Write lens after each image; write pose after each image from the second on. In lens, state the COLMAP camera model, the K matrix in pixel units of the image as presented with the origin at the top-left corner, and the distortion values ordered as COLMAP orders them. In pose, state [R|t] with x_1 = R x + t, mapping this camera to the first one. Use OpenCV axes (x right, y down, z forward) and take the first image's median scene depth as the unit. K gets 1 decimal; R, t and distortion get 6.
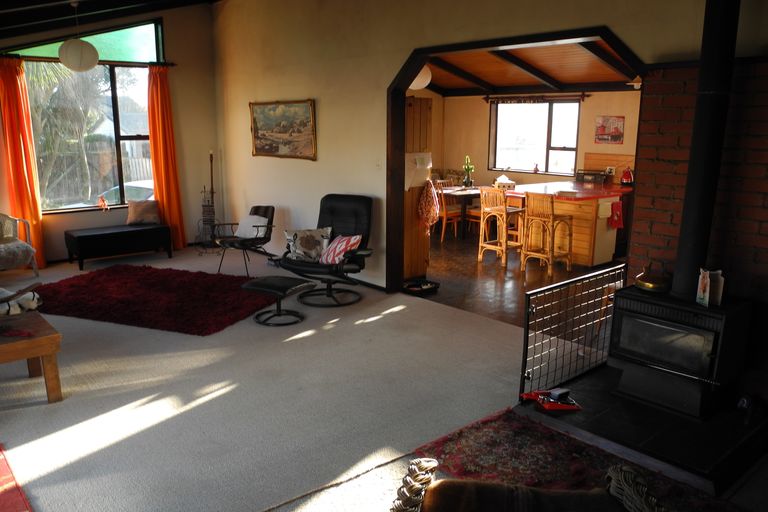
lens RADIAL K [[617.0, 0, 396.6], [0, 617.0, 279.5], [0, 0, 1]] dist [-0.099245, -0.000409]
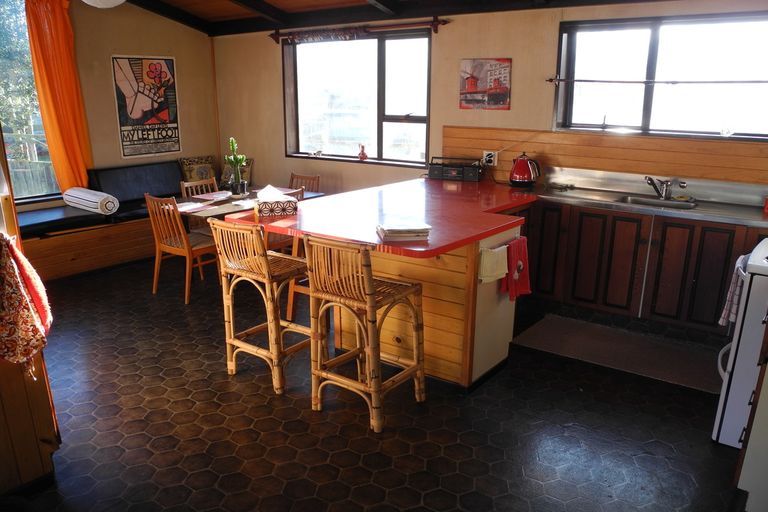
lens RADIAL K [[617.0, 0, 383.3], [0, 617.0, 256.6], [0, 0, 1]] dist [-0.099245, -0.000409]
pose [[0.979707, -0.057155, 0.192111, 0.144808], [0.052941, 0.998233, 0.027000, -0.109666], [-0.193315, -0.016281, 0.981002, 0.468819]]
